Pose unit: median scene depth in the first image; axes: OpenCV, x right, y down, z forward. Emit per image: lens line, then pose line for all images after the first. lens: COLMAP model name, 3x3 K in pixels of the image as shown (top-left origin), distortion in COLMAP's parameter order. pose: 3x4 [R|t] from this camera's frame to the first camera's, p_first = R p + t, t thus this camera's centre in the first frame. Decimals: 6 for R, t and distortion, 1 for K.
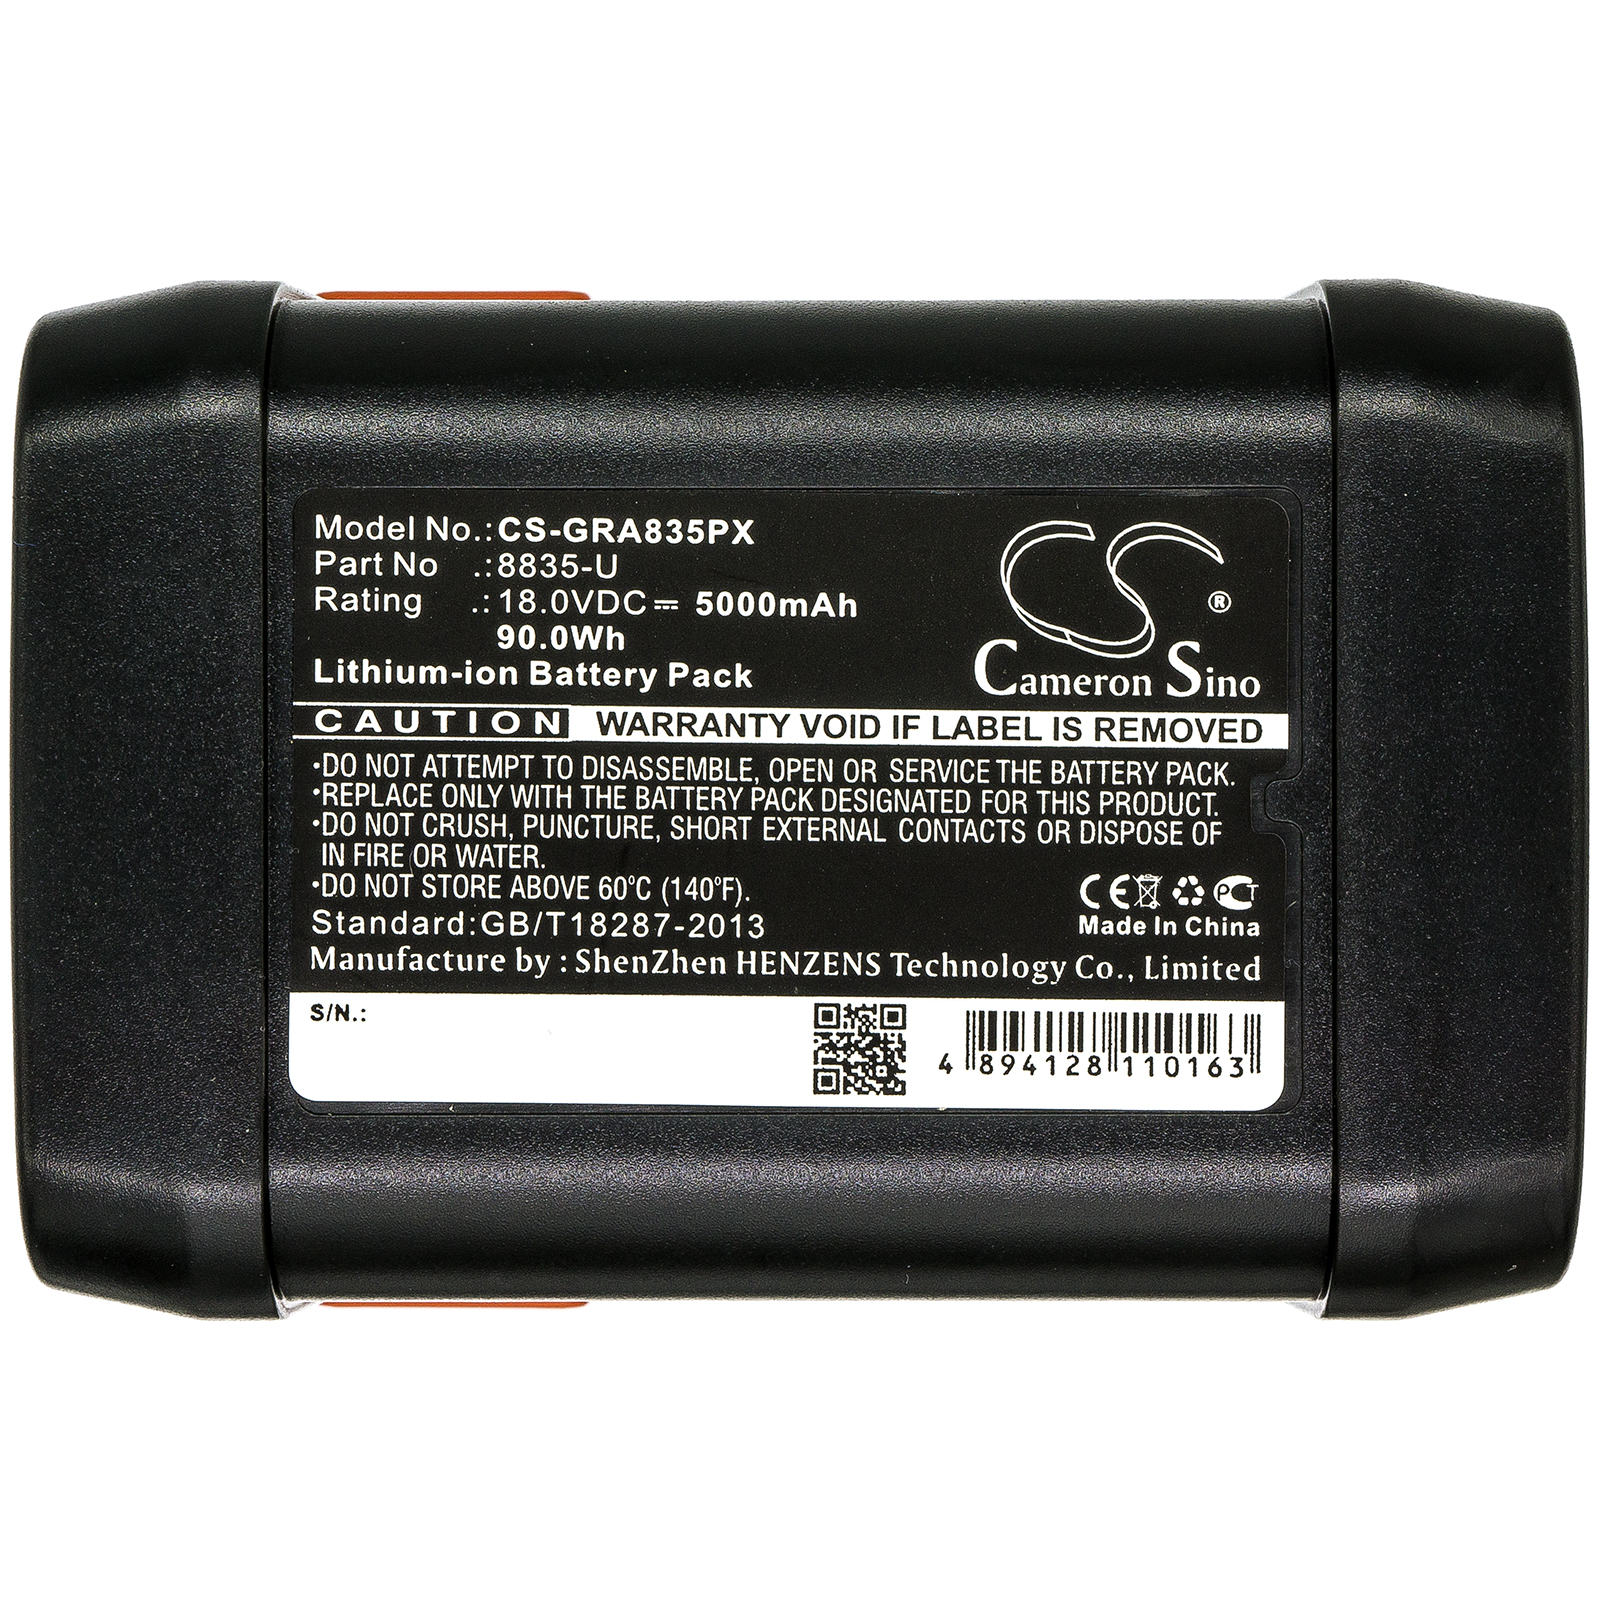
lens RADIAL K [[6214.1, 0, 804.9], [0, 6214.1, 798.9], [0, 0, 1]] dist [0.376077, 0.000000]
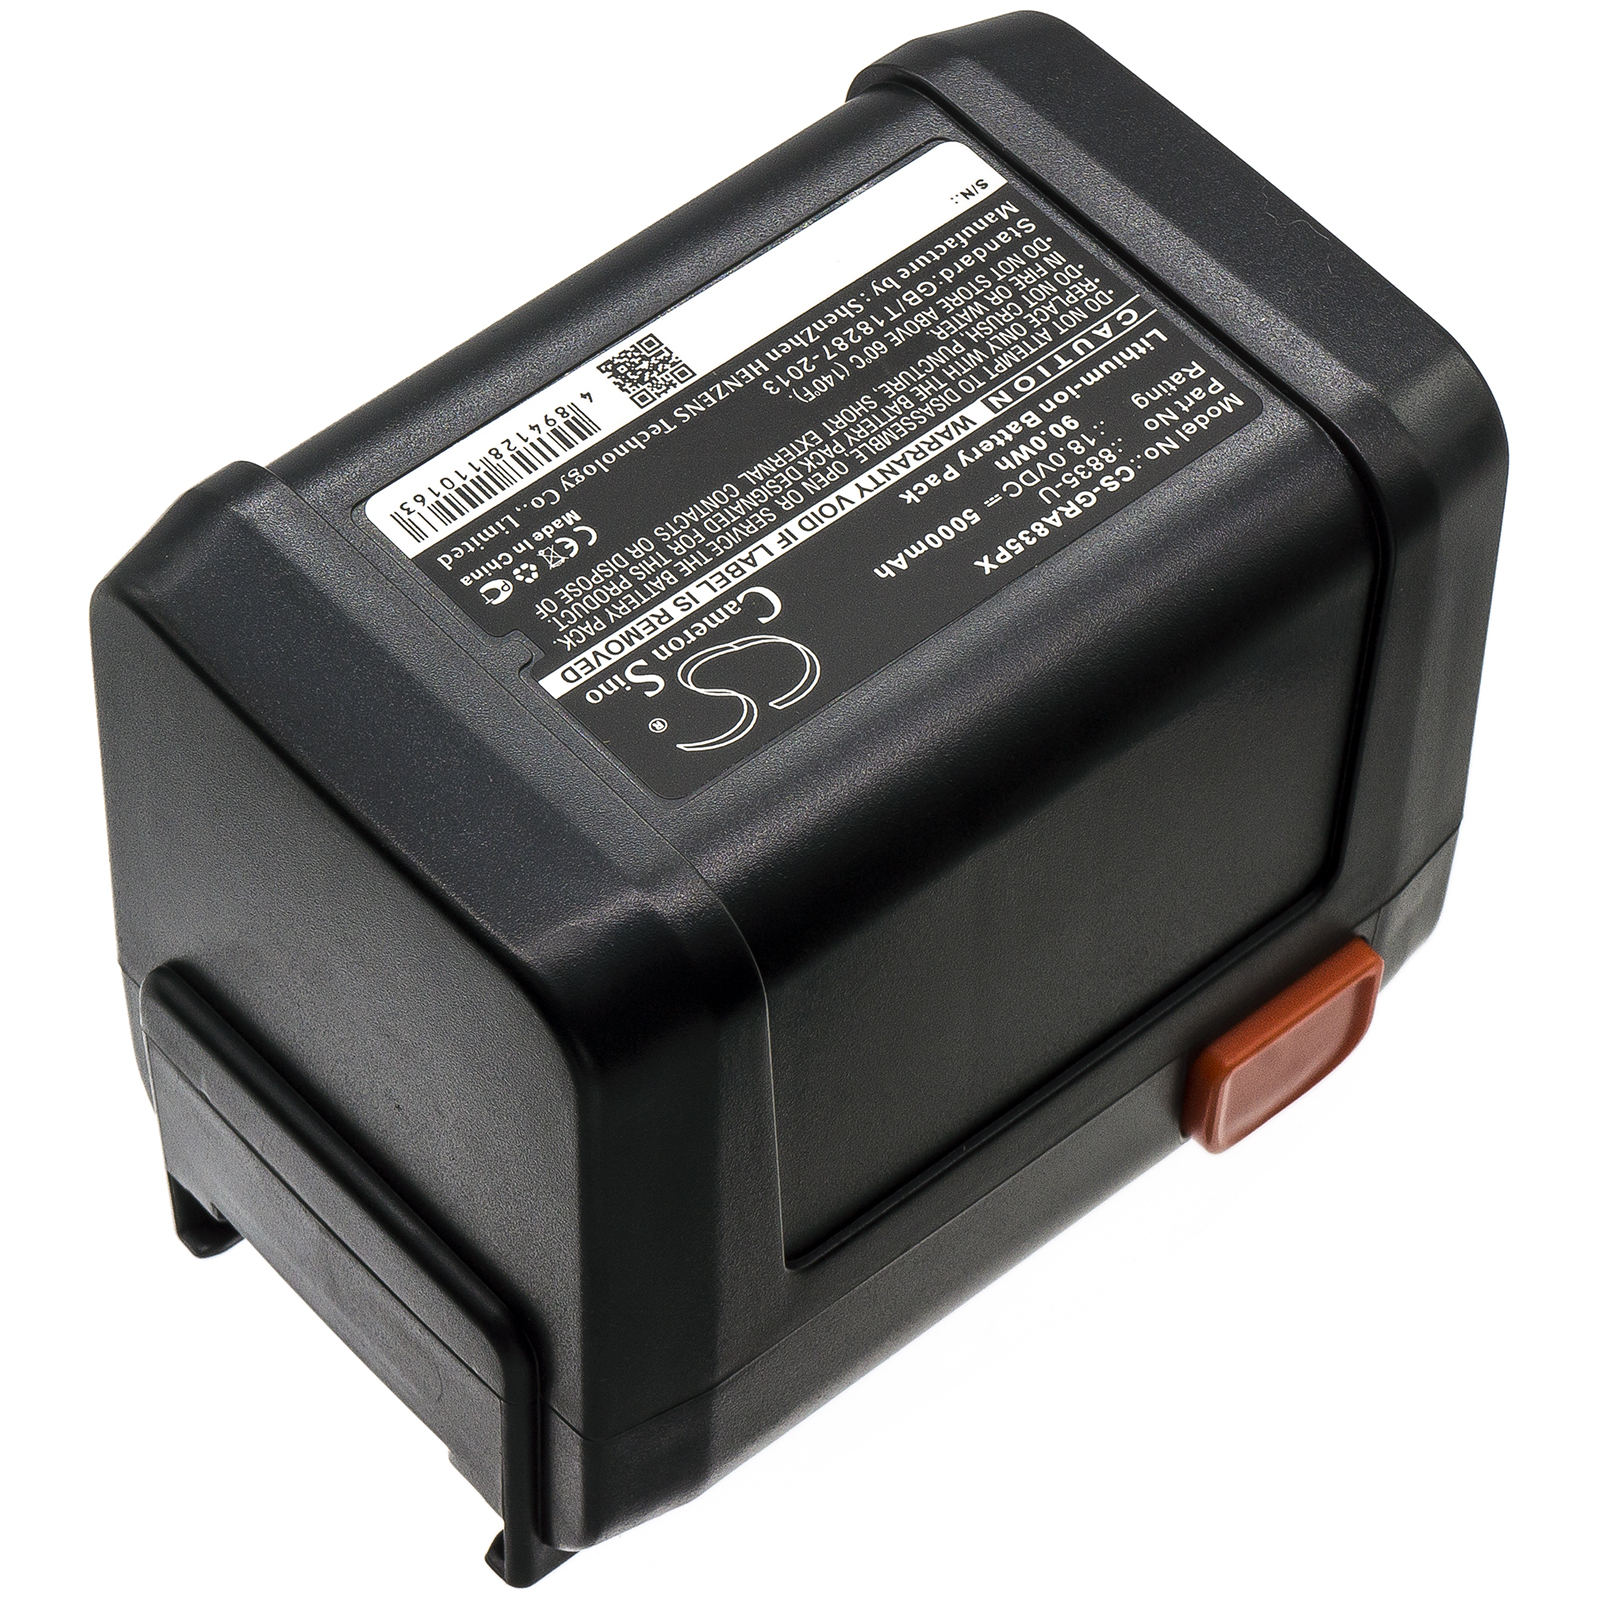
lens RADIAL K [[6214.1, 0, 807.6], [0, 6214.1, 798.1], [0, 0, 1]] dist [0.376077, 0.000000]
pose [[-0.753537, 0.509992, -0.414837, 0.557621], [-0.656727, -0.612611, 0.439792, -0.595842], [-0.029843, 0.603835, 0.796551, 0.036415]]
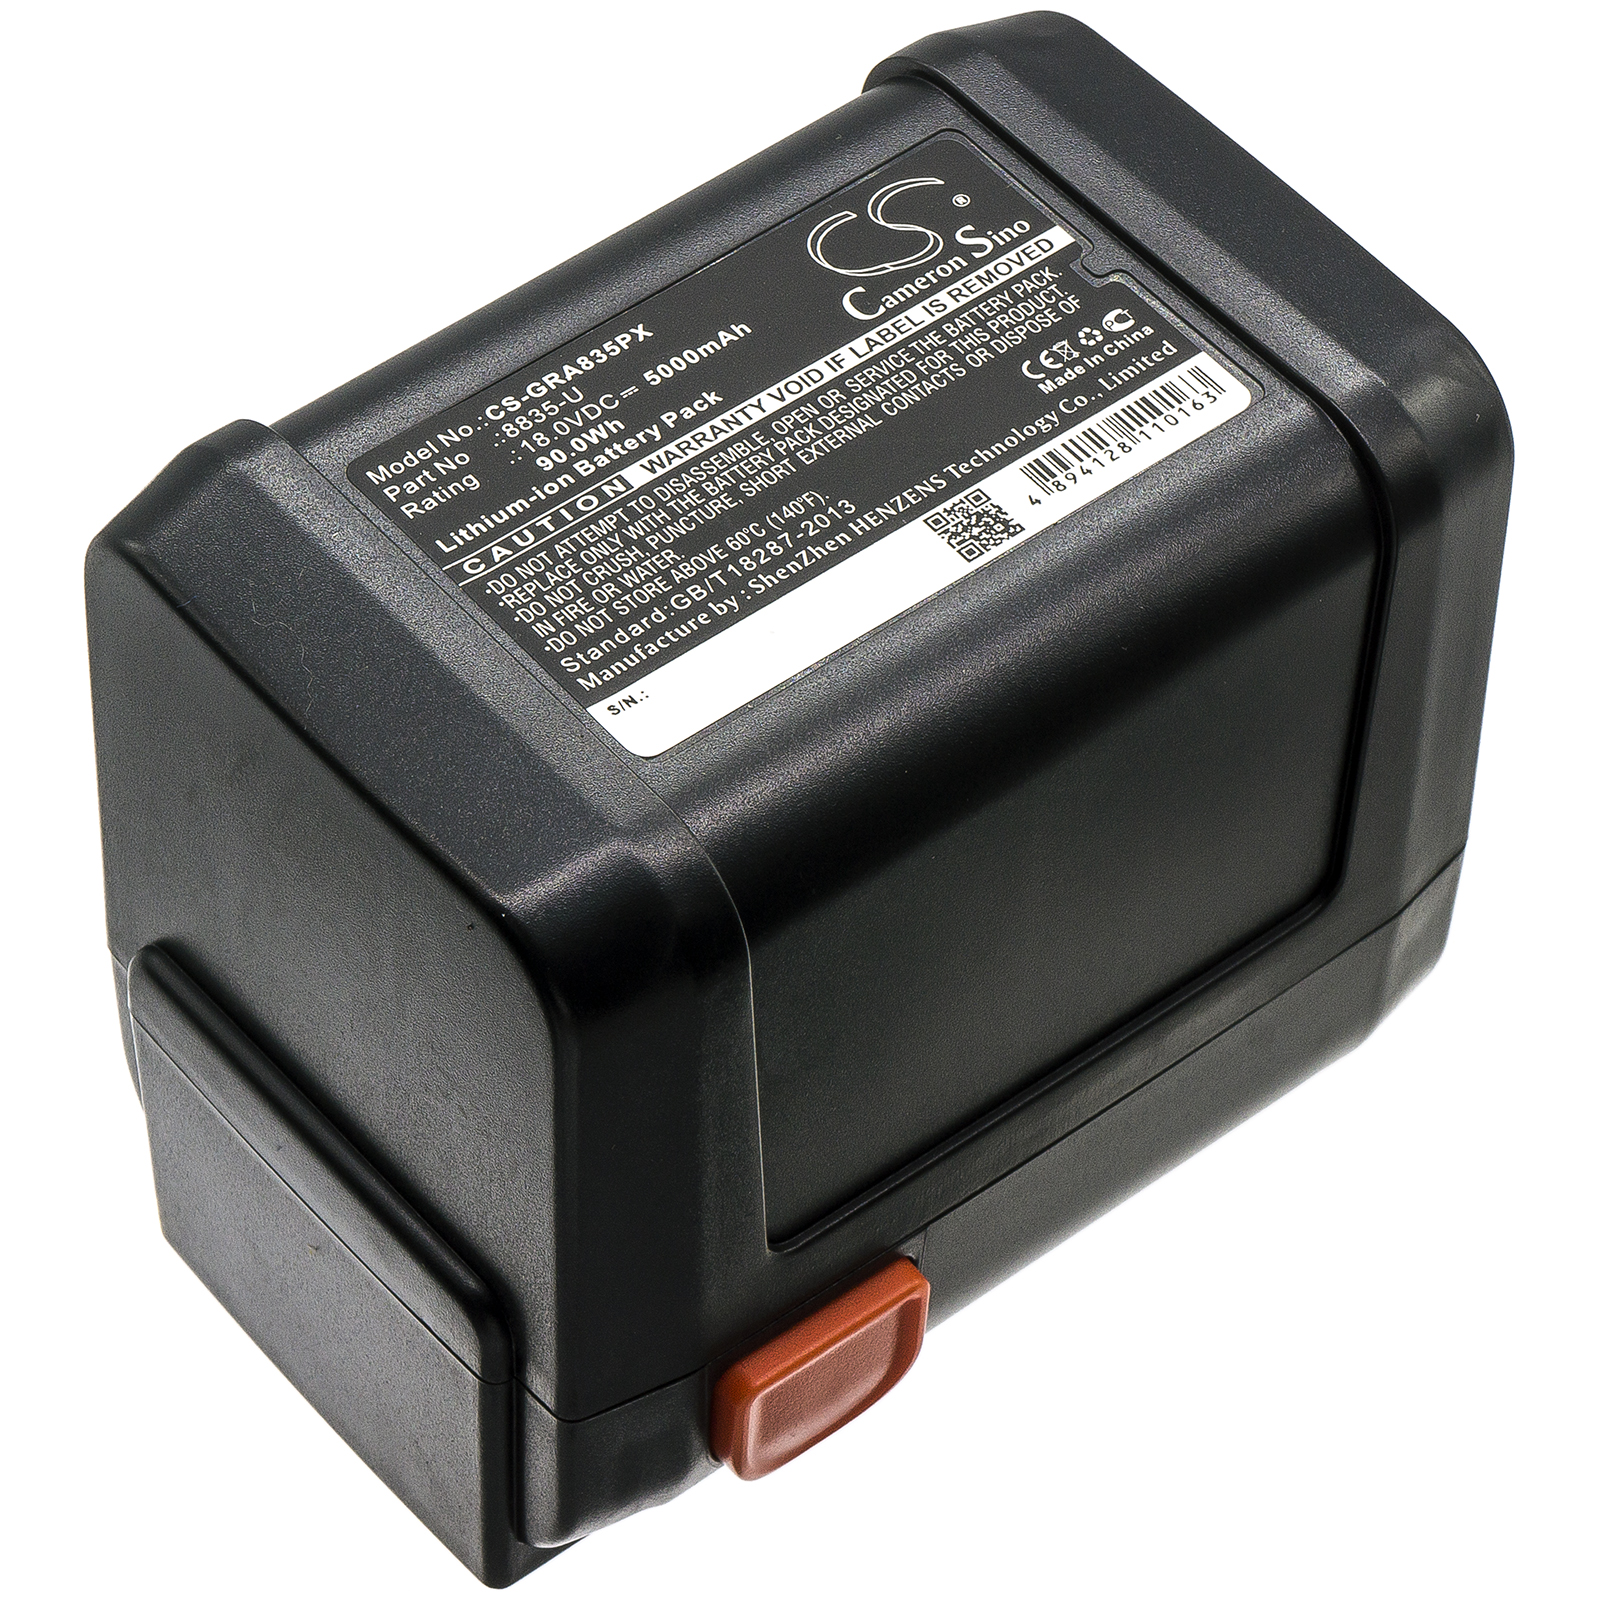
lens RADIAL K [[6214.1, 0, 805.9], [0, 6214.1, 802.7], [0, 0, 1]] dist [0.376077, 0.000000]
pose [[0.771519, -0.476602, 0.421438, -0.567477], [0.636083, 0.590932, -0.496183, 0.668525], [-0.012559, 0.650884, 0.759073, 0.093202]]
